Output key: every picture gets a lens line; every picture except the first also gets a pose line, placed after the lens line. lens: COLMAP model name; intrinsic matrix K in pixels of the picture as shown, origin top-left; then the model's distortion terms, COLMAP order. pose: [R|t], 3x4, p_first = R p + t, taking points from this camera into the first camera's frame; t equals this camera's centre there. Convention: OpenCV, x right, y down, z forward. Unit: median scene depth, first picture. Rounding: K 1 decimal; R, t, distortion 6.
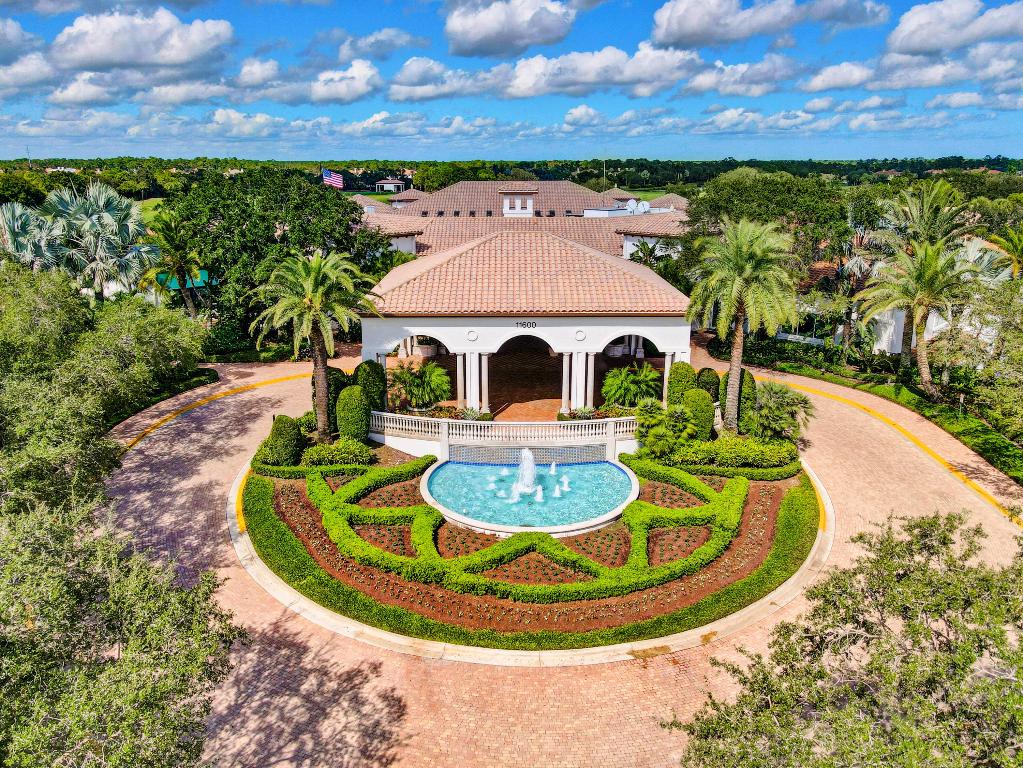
lens RADIAL K [[756.7, 0, 514.7], [0, 756.7, 353.2], [0, 0, 1]] dist [-0.001232, 0.000481]
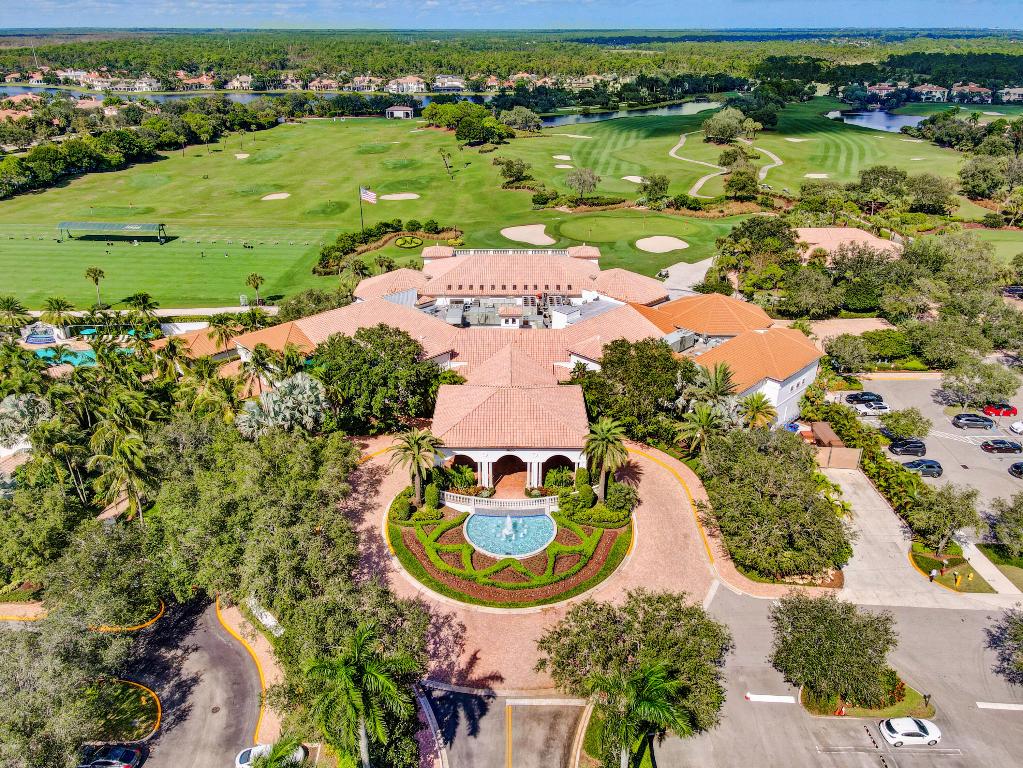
lens RADIAL K [[756.7, 0, 514.7], [0, 756.7, 353.2], [0, 0, 1]] dist [-0.001232, 0.000481]
pose [[0.999965, 0.007011, -0.004601, 0.043357], [-0.006199, 0.987495, 0.157530, -0.776259], [0.005648, -0.157496, 0.987503, -1.290759]]
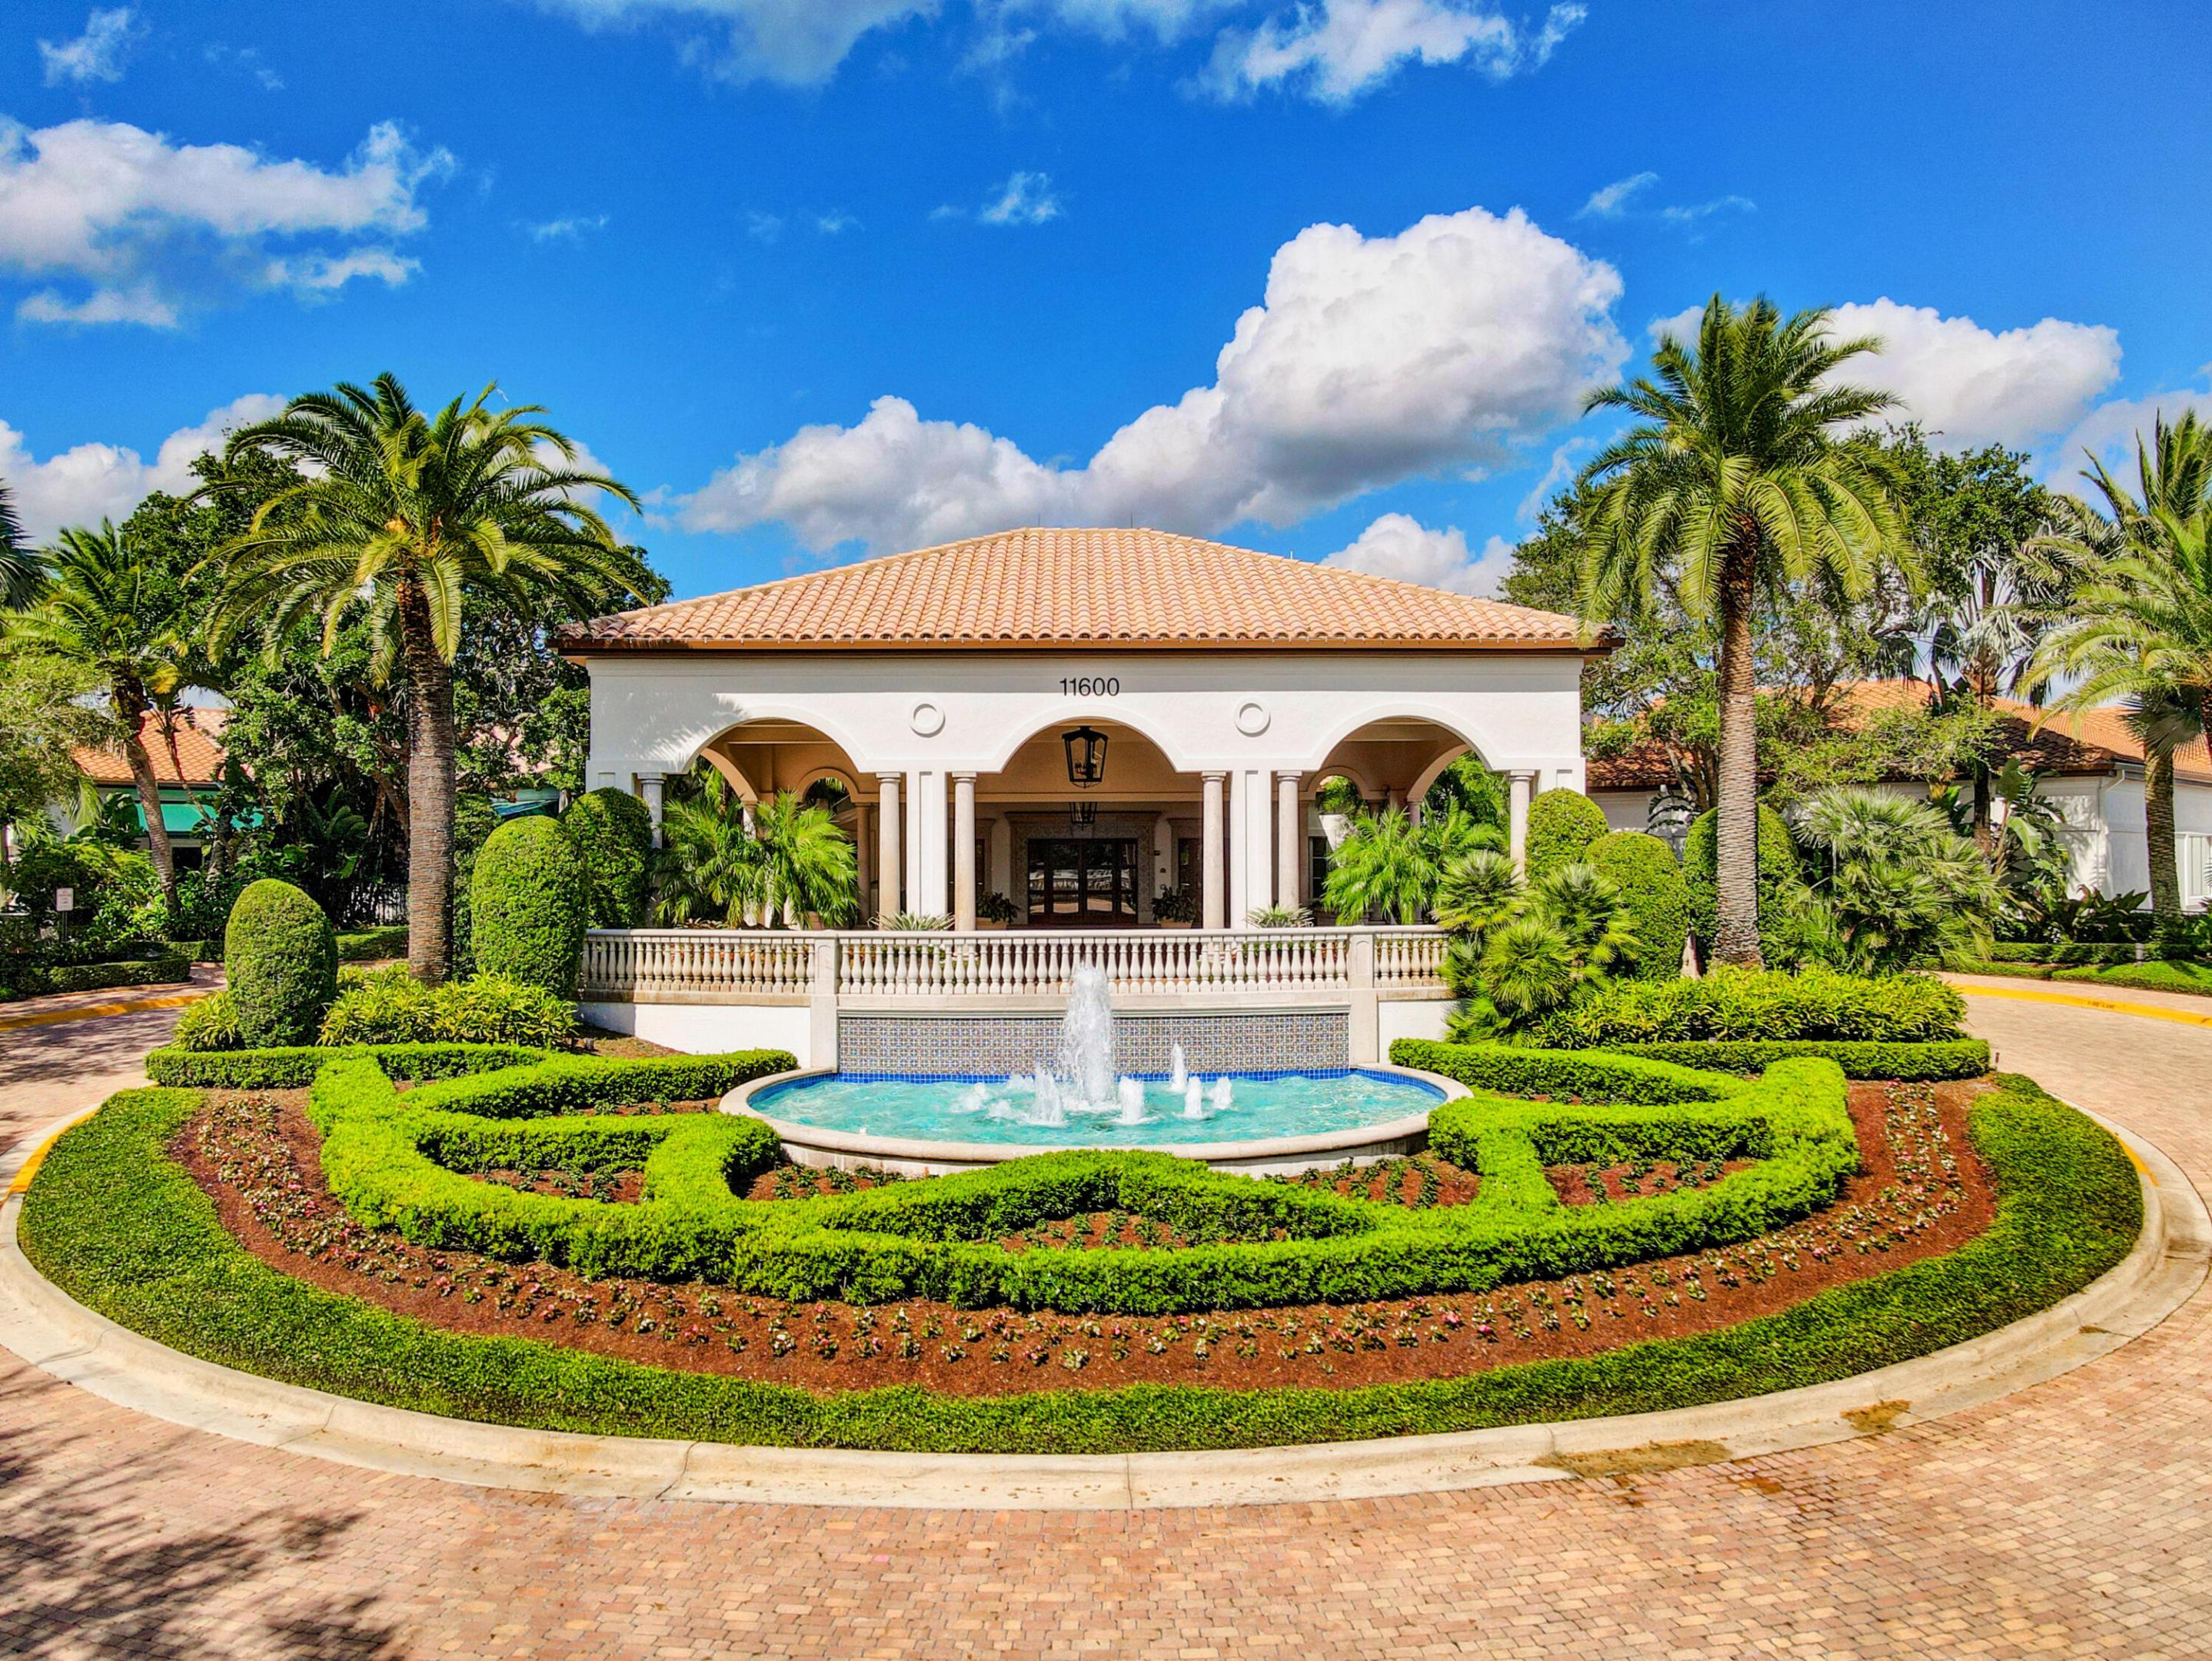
lens RADIAL K [[1662.3, 0, 1145.2], [0, 1662.3, 825.1], [0, 0, 1]] dist [0.011145, 0.002715]
pose [[0.999404, -0.006696, 0.033877, 0.016915], [0.015441, 0.964131, -0.264977, 0.257899], [-0.030888, 0.265342, 0.963659, 0.371249]]
